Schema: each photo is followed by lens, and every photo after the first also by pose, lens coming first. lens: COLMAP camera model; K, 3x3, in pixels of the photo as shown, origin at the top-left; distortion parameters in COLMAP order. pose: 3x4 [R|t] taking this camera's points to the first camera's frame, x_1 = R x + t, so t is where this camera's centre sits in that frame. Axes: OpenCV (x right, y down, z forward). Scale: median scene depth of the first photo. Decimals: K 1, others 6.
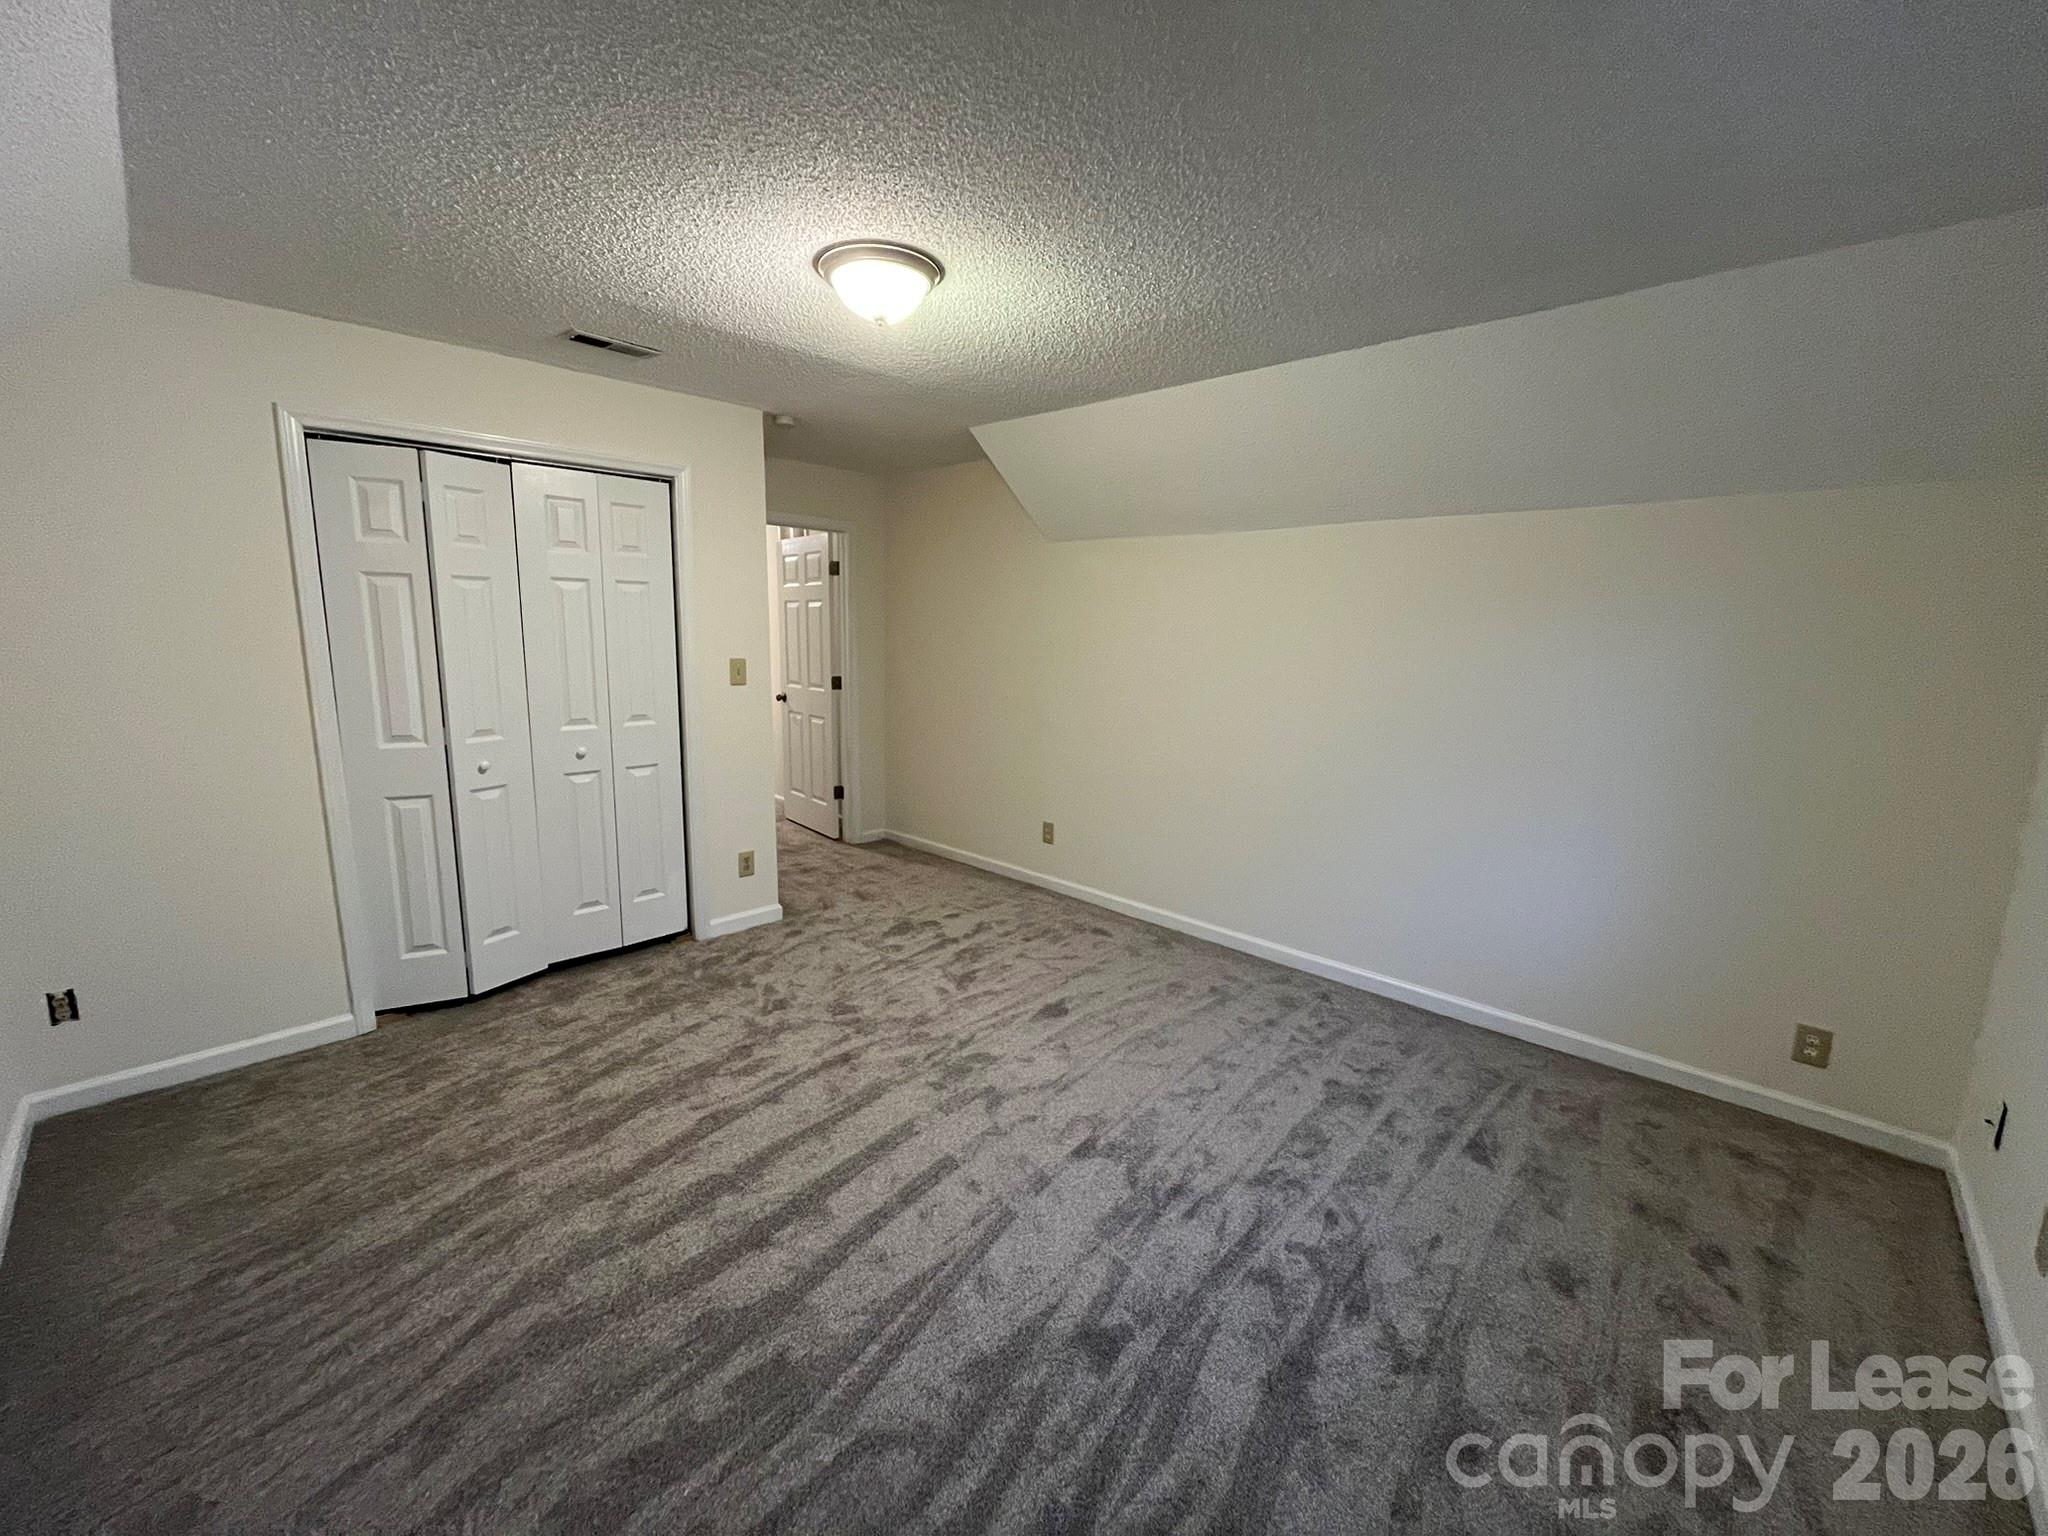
lens RADIAL K [[823.0, 0, 1021.3], [0, 823.0, 761.1], [0, 0, 1]] dist [-0.001014, -0.000049]
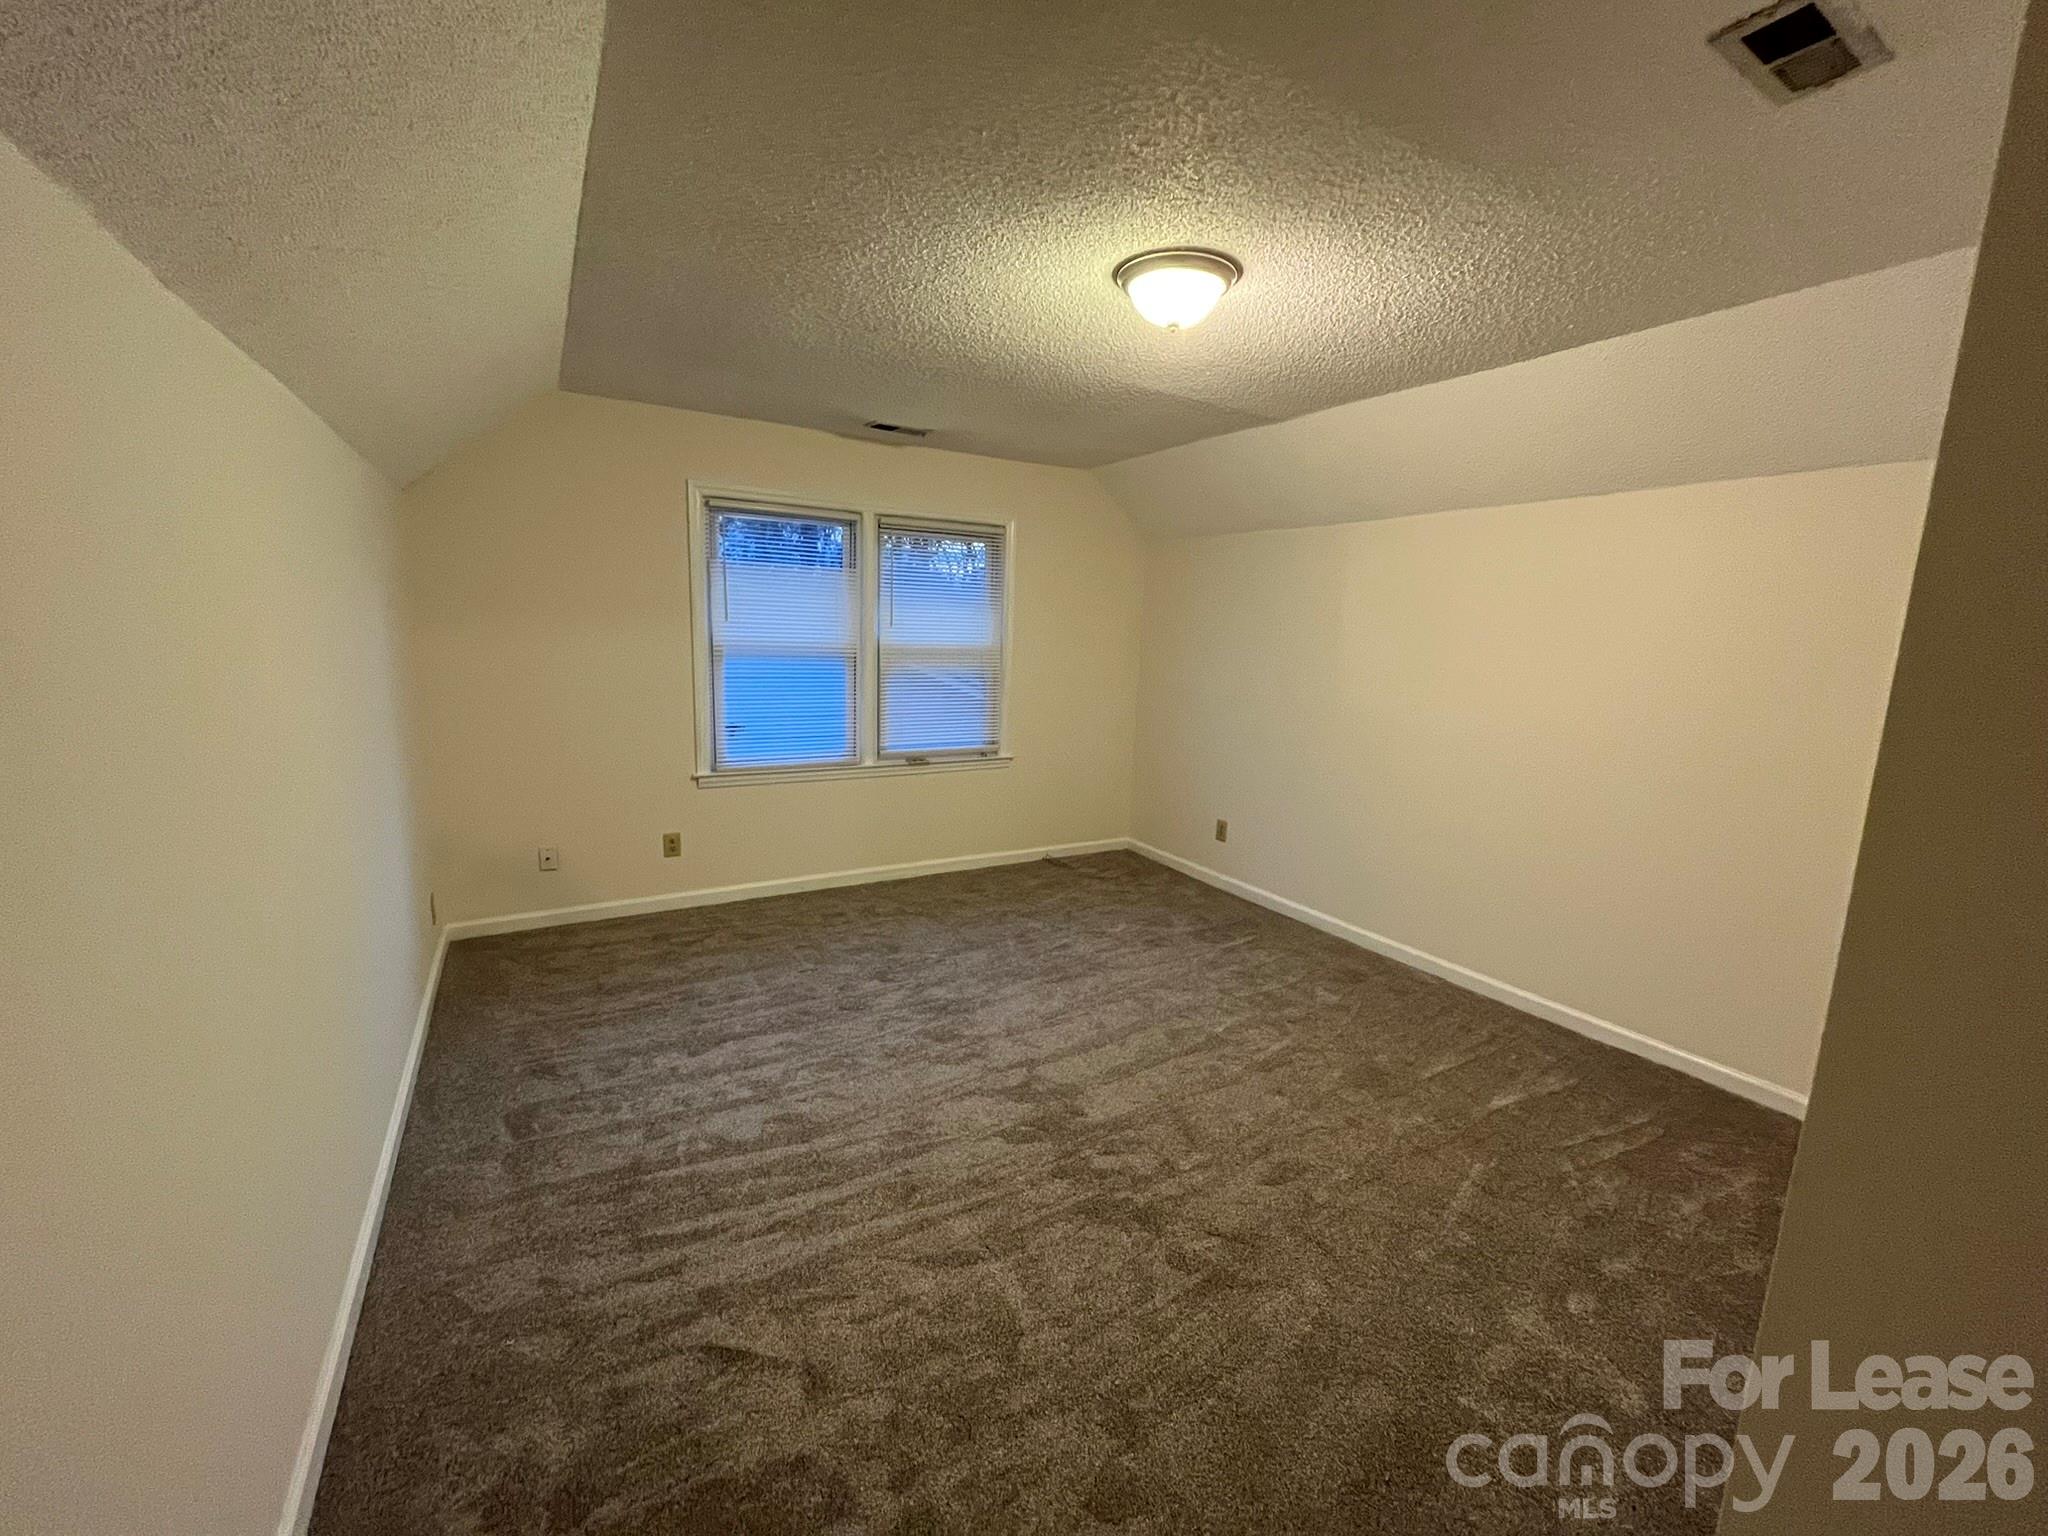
lens RADIAL K [[846.3, 0, 1024.0], [0, 846.3, 768.0], [0, 0, 1]] dist [-0.000652, -0.000042]
pose [[-0.965590, -0.093249, 0.242778, -0.197837], [-0.007433, 0.943023, 0.332645, -0.246169], [-0.259964, 0.319394, -0.911266, 1.465717]]
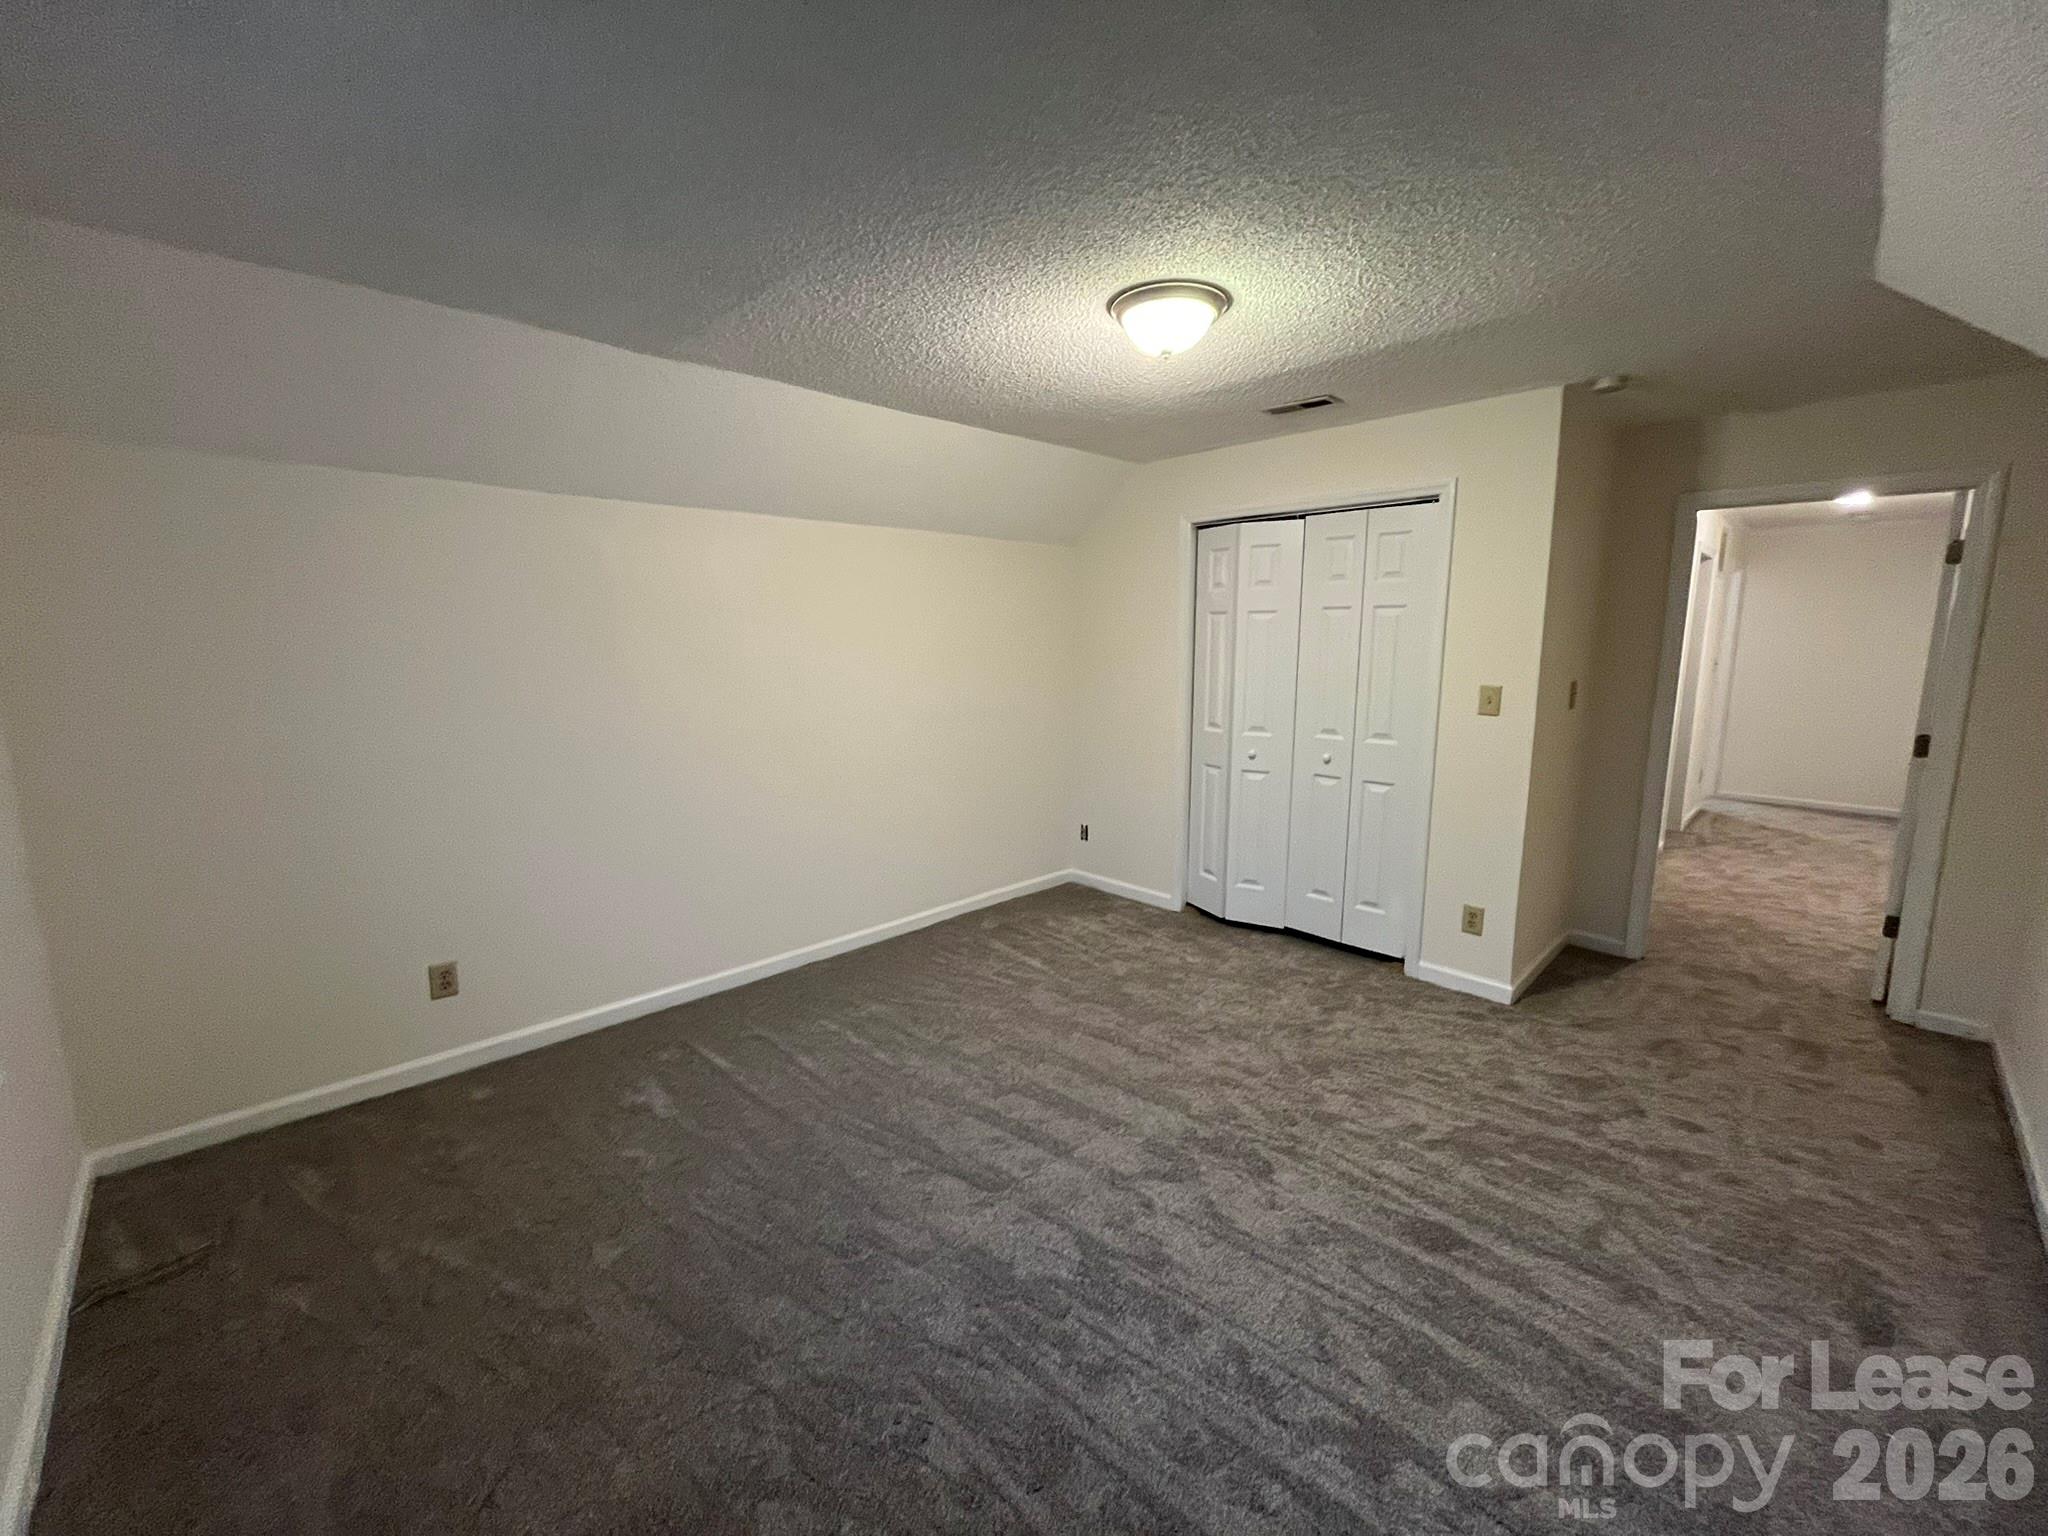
lens RADIAL K [[823.0, 0, 1021.3], [0, 823.0, 761.1], [0, 0, 1]] dist [-0.001014, -0.000049]
pose [[-0.028609, 0.132635, -0.990752, 0.636419], [-0.164956, 0.976942, 0.135549, -0.095871], [0.985886, 0.167308, -0.006071, 0.616763]]
